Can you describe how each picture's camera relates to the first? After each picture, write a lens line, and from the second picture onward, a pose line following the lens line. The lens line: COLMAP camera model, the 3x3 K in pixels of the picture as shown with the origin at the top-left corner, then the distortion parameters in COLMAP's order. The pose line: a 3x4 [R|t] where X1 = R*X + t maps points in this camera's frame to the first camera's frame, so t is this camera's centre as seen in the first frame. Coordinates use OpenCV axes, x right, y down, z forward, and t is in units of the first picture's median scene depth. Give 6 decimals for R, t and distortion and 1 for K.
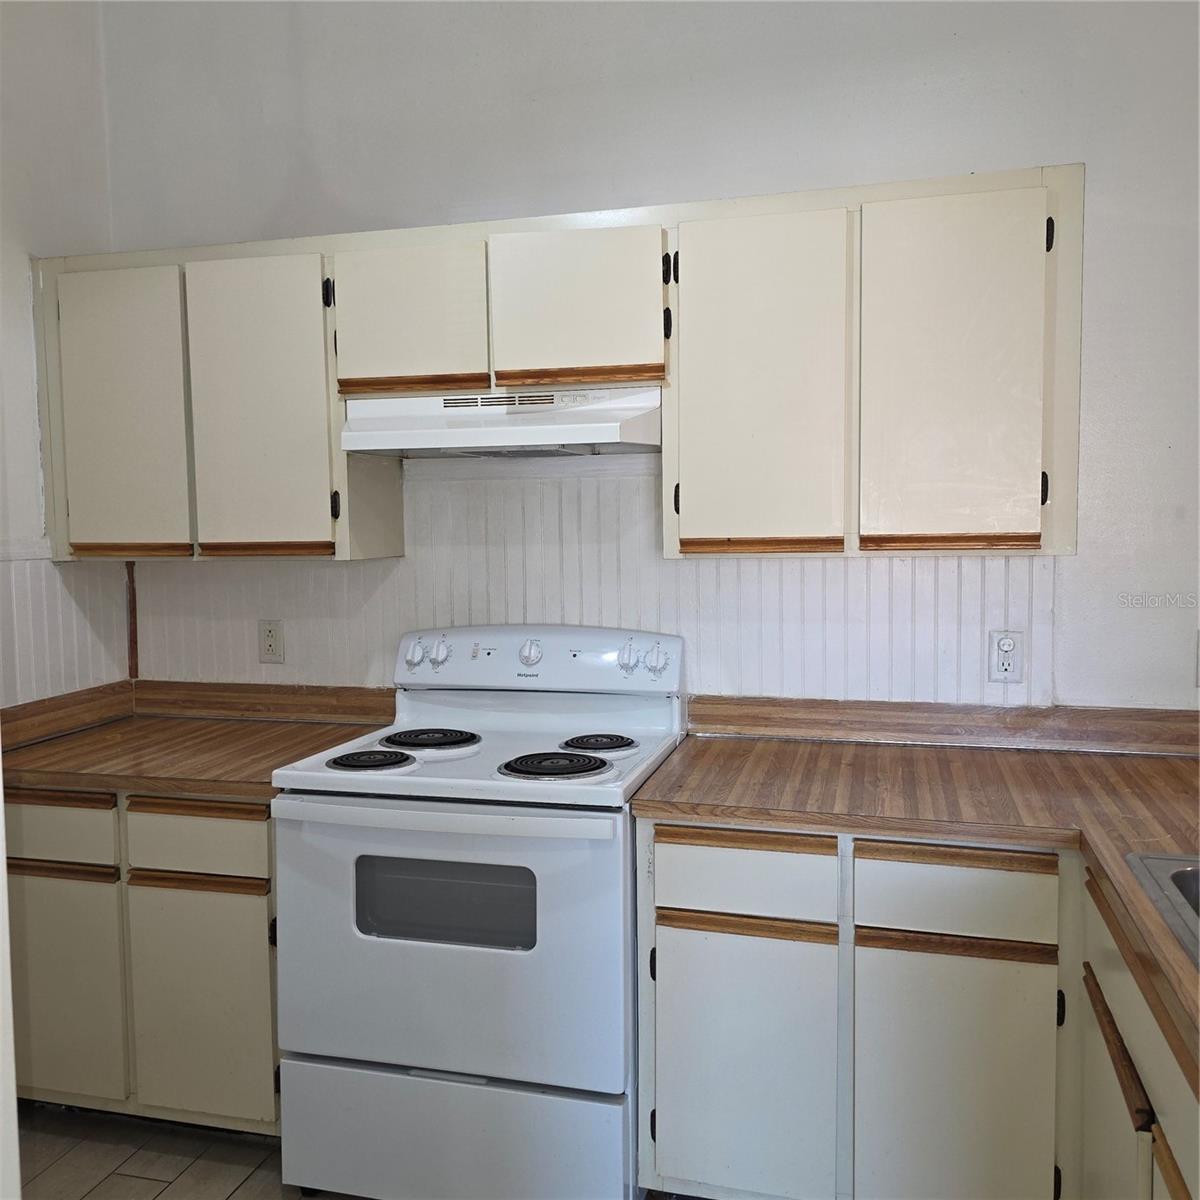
lens RADIAL K [[1059.8, 0, 601.5], [0, 1059.8, 598.9], [0, 0, 1]] dist [0.075418, -0.079051]
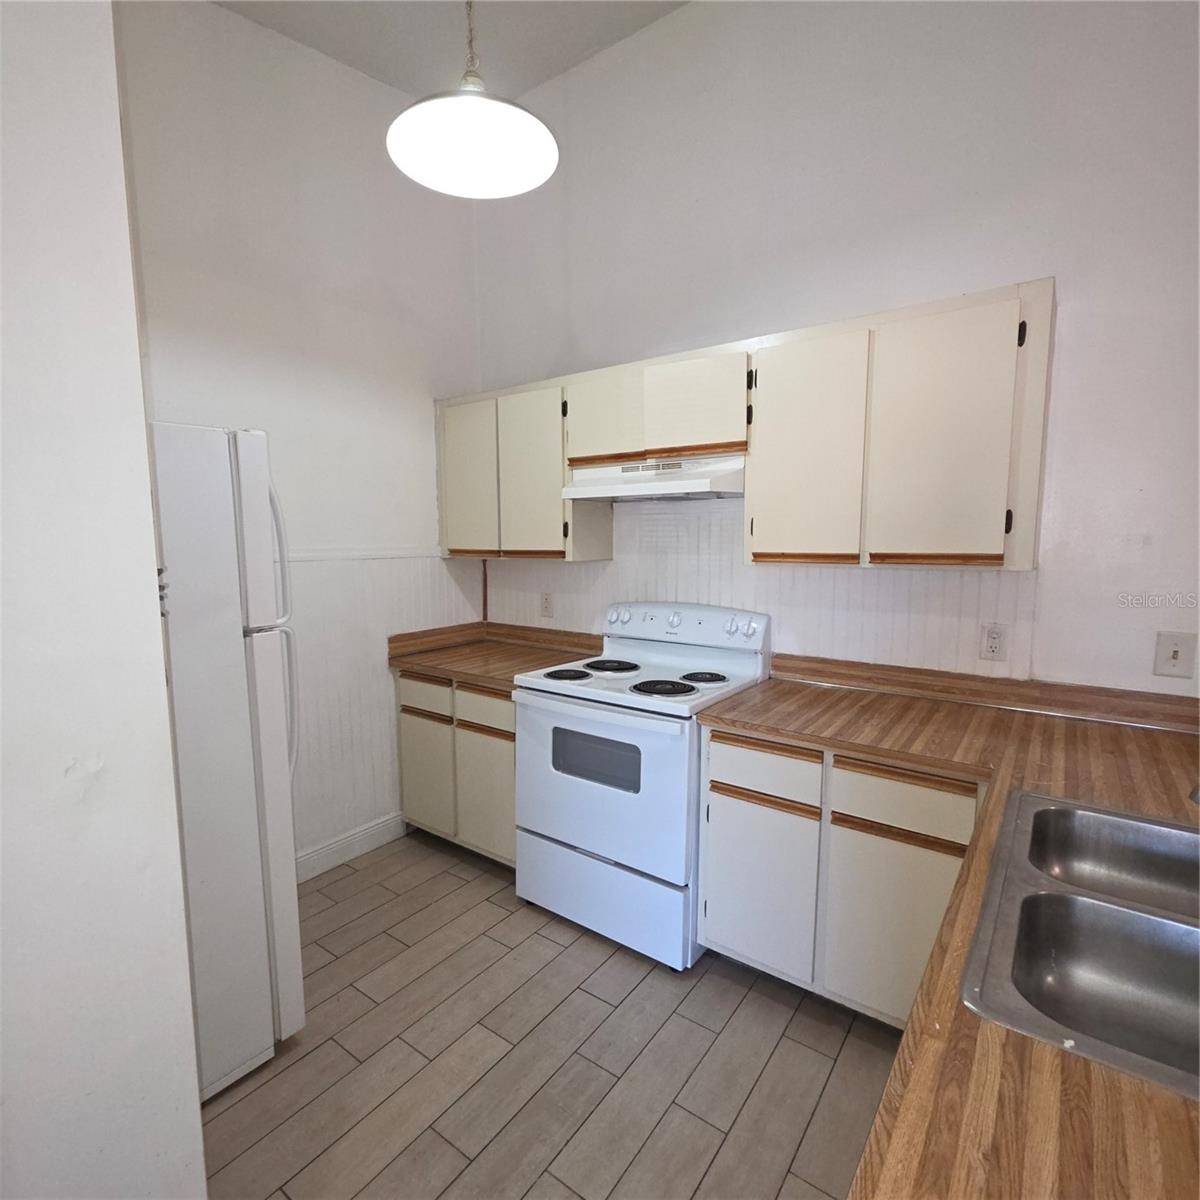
lens RADIAL K [[628.5, 0, 601.8], [0, 628.5, 611.1], [0, 0, 1]] dist [0.011150, -0.006245]
pose [[0.932736, 0.053169, -0.356619, 0.196798], [-0.037522, 0.998011, 0.050656, -0.009051], [0.358603, -0.033867, 0.932876, 0.047821]]
